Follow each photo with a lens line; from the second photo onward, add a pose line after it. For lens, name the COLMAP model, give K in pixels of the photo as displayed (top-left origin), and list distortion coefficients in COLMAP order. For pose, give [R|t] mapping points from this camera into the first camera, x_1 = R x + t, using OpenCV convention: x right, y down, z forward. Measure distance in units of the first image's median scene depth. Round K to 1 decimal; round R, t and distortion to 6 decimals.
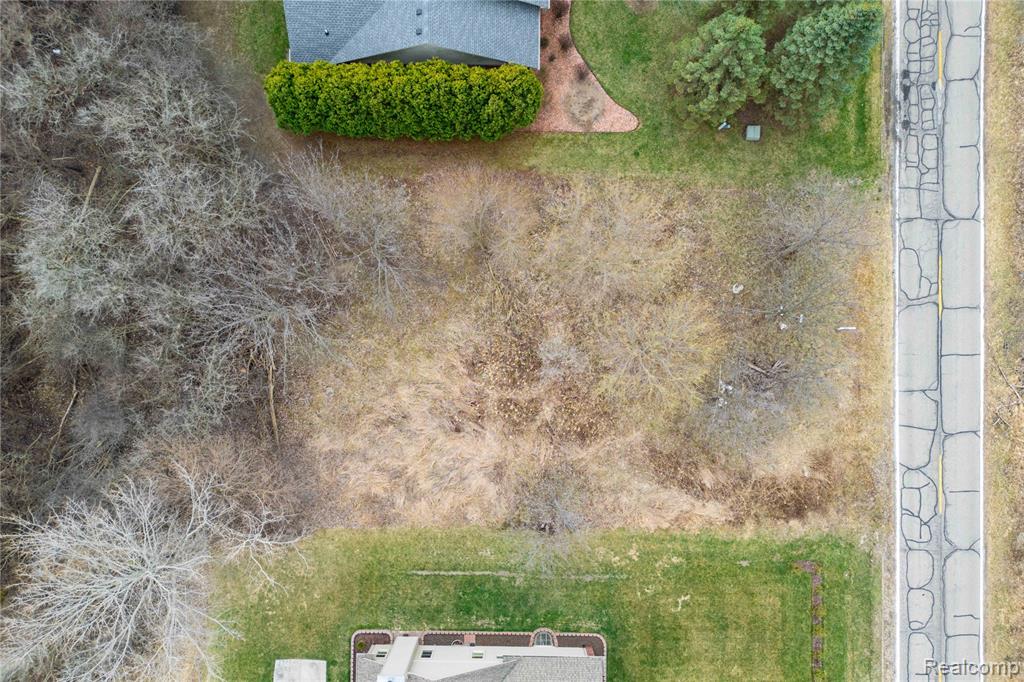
lens RADIAL K [[747.7, 0, 518.9], [0, 747.7, 342.3], [0, 0, 1]] dist [0.097013, -0.116452]
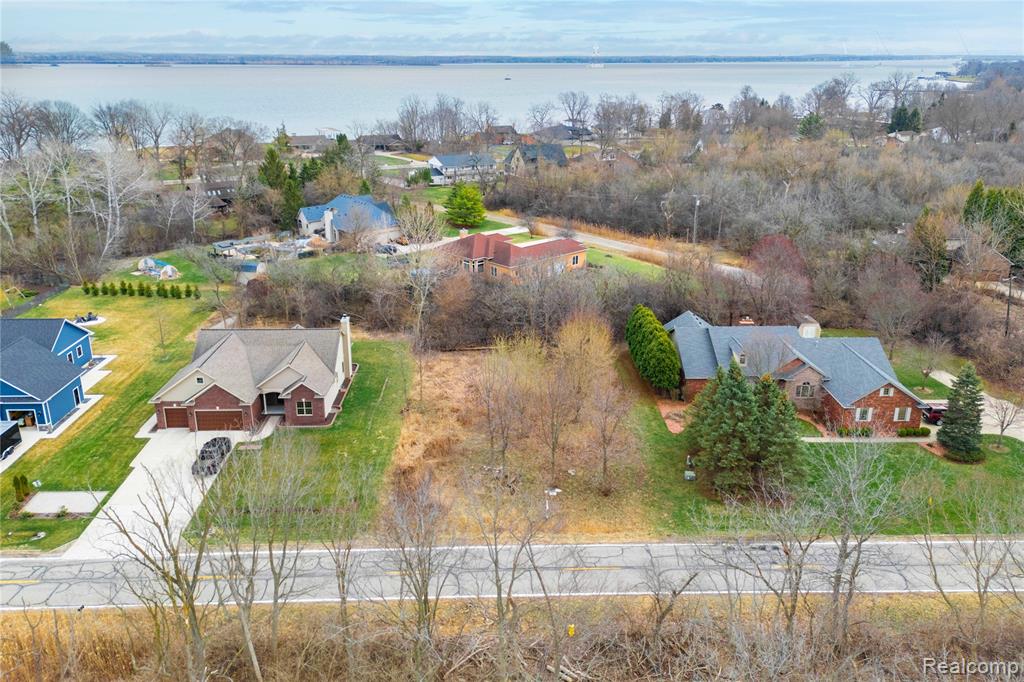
lens RADIAL K [[747.7, 0, 518.9], [0, 747.7, 342.3], [0, 0, 1]] dist [0.097013, -0.116452]
pose [[0.041441, 0.361094, -0.931608, 1.436864], [-0.999102, 0.006729, -0.041835, 0.076315], [-0.008838, 0.932505, 0.361049, 0.304876]]
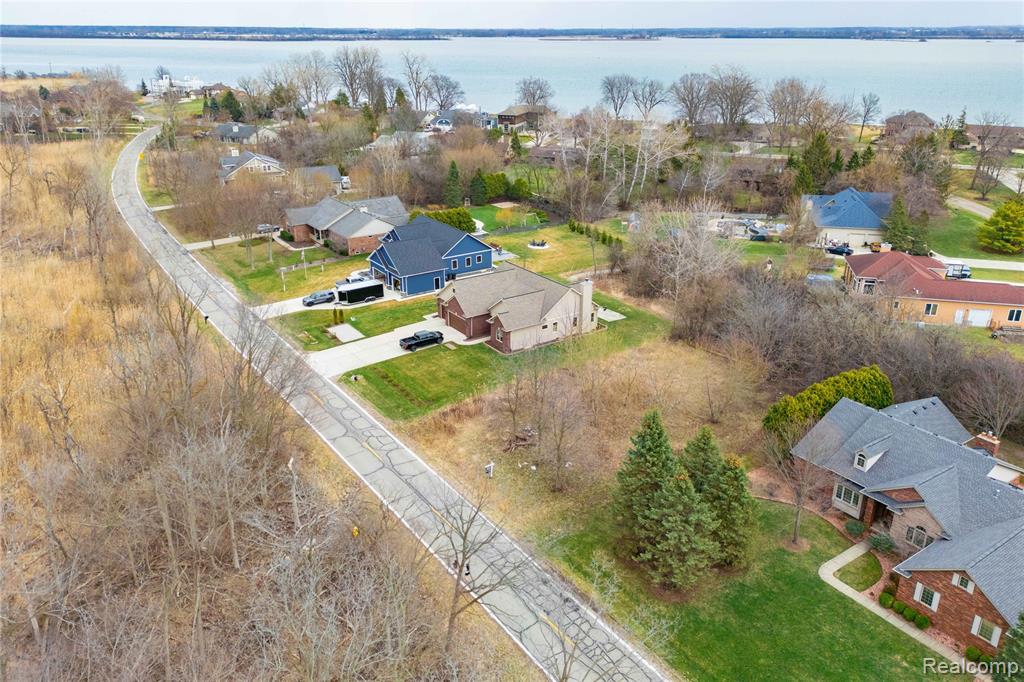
lens RADIAL K [[747.7, 0, 518.9], [0, 747.7, 342.3], [0, 0, 1]] dist [0.097013, -0.116452]
pose [[-0.809688, 0.231972, -0.539067, 1.041649], [-0.586846, -0.313610, 0.746499, -0.963061], [0.004110, 0.920781, 0.390058, 0.264286]]
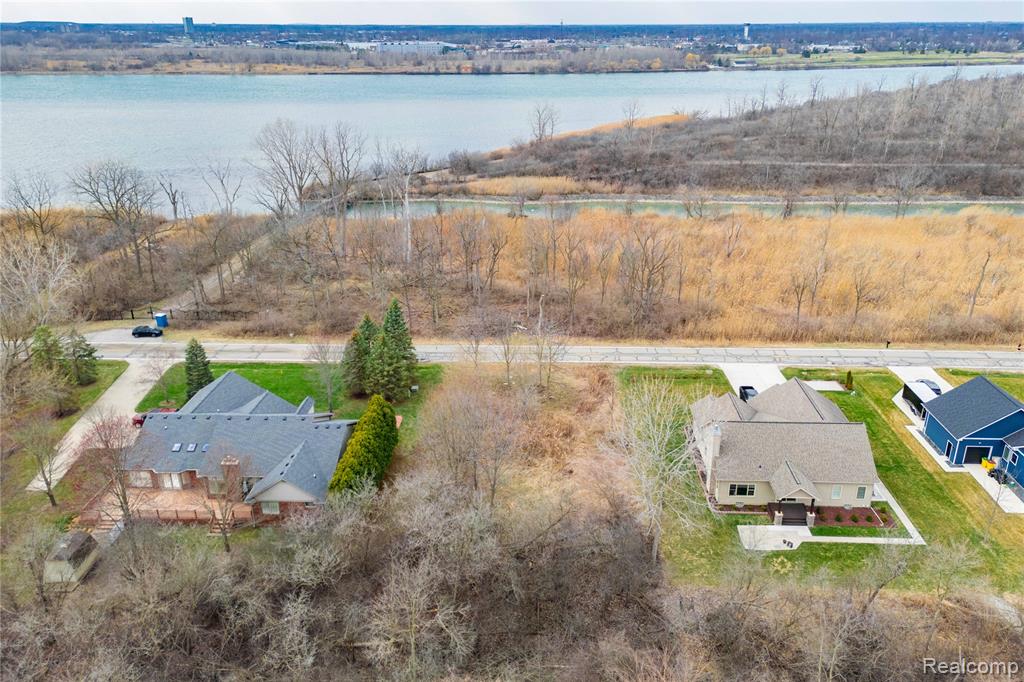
lens RADIAL K [[747.7, 0, 518.9], [0, 747.7, 342.3], [0, 0, 1]] dist [0.097013, -0.116452]
pose [[0.027242, -0.377251, 0.925710, -1.415793], [0.999611, 0.004763, -0.027476, 0.047482], [0.005956, 0.926099, 0.377234, 0.161766]]
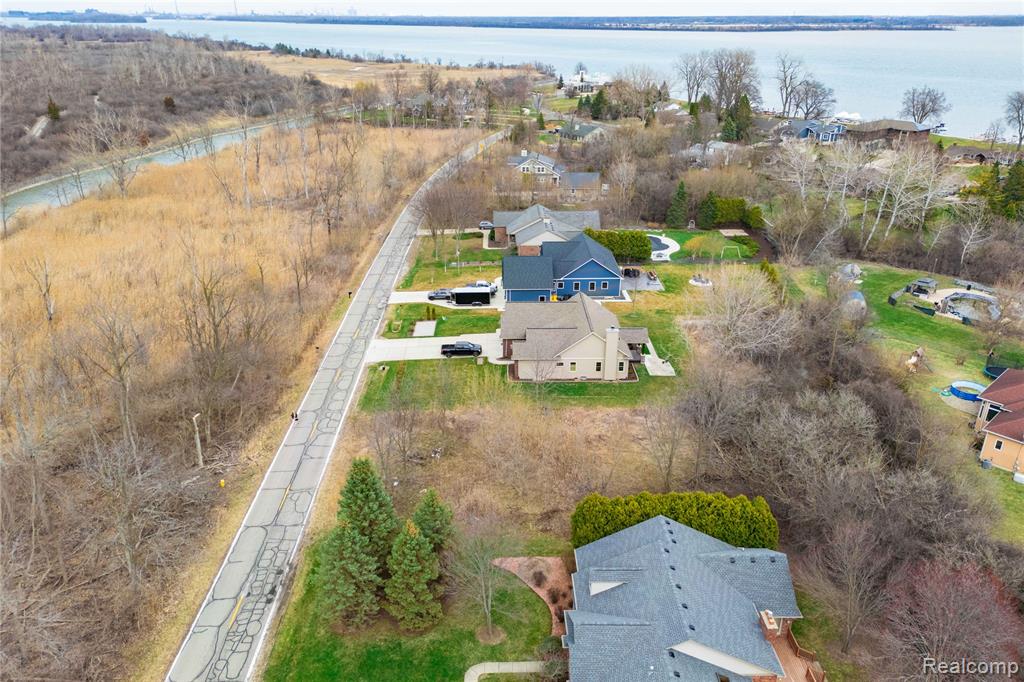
lens RADIAL K [[747.7, 0, 518.9], [0, 747.7, 342.3], [0, 0, 1]] dist [0.097013, -0.116452]
pose [[-0.999240, 0.023315, -0.031223, 0.141675], [-0.037931, -0.398349, 0.916449, -1.302855], [0.008929, 0.916937, 0.398931, 0.151459]]
